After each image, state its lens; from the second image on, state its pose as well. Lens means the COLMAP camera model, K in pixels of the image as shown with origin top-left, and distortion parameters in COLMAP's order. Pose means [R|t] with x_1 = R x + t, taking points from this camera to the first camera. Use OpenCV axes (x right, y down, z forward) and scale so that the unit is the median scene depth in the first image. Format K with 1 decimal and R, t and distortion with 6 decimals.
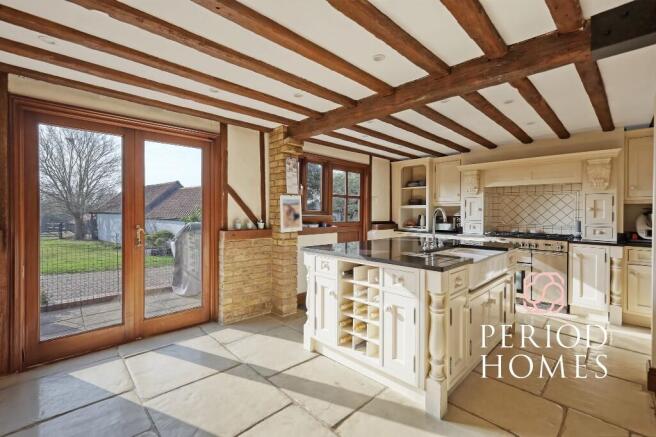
lens RADIAL K [[284.8, 0, 340.9], [0, 284.8, 214.3], [0, 0, 1]] dist [0.024302, -0.000676]
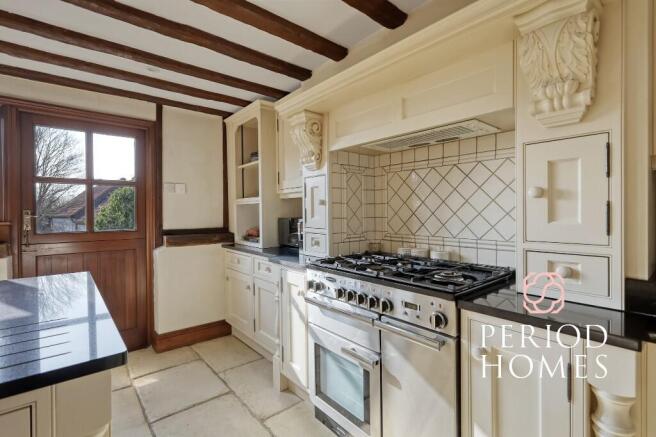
lens RADIAL K [[316.9, 0, 329.6], [0, 316.9, 213.8], [0, 0, 1]] dist [-0.001256, 0.000787]
pose [[0.996073, -0.010956, -0.087853, 0.509638], [0.010392, 0.999922, -0.006870, 0.002977], [0.087922, 0.005930, 0.996110, 0.495386]]
